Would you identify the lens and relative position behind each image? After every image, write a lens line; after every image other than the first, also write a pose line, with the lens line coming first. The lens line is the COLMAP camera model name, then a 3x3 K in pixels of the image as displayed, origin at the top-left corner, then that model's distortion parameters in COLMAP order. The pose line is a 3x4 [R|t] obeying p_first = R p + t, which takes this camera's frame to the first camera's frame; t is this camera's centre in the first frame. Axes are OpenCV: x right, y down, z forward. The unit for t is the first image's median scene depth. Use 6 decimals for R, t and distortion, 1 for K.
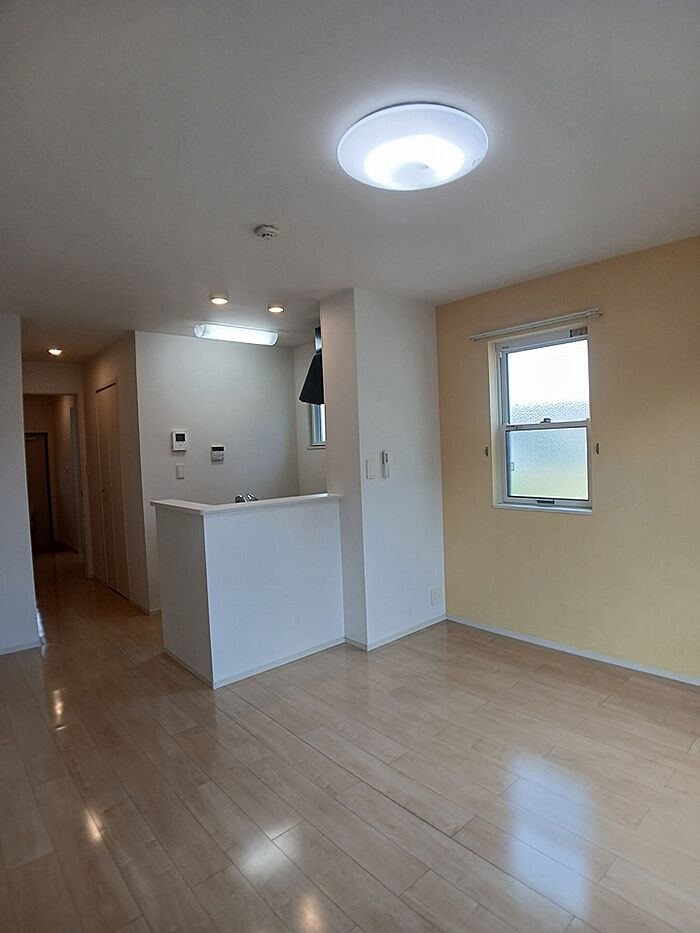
lens RADIAL K [[510.2, 0, 360.2], [0, 510.2, 465.0], [0, 0, 1]] dist [-0.077830, 0.001054]
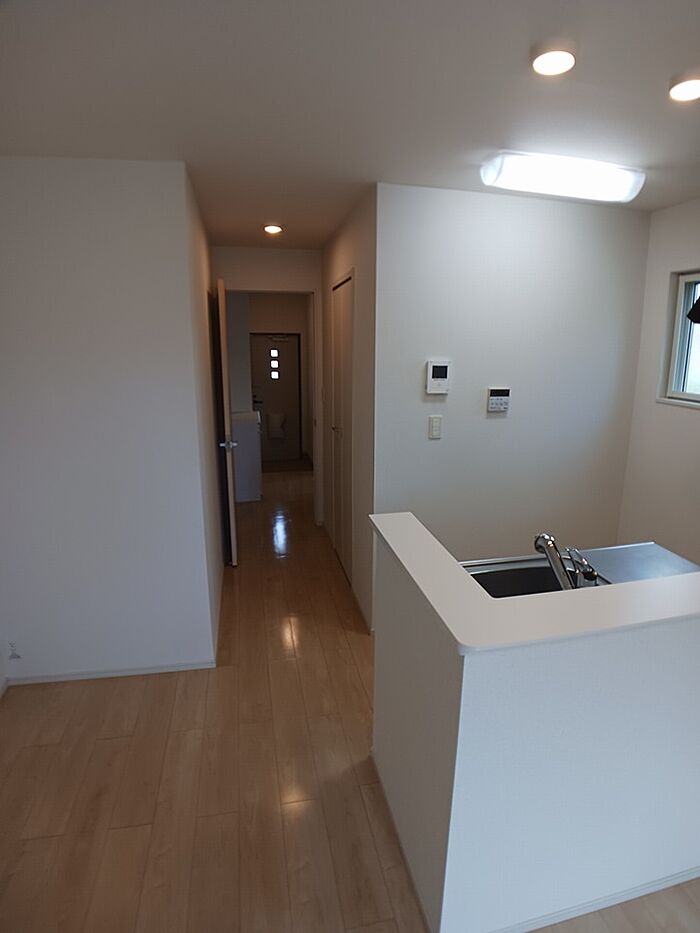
lens RADIAL K [[510.2, 0, 360.2], [0, 510.2, 465.0], [0, 0, 1]] dist [-0.077830, 0.001054]
pose [[0.871762, 0.157208, -0.464021, -0.149718], [-0.058434, 0.973723, 0.220112, -0.078099], [0.486432, -0.164770, 0.858041, 0.442717]]
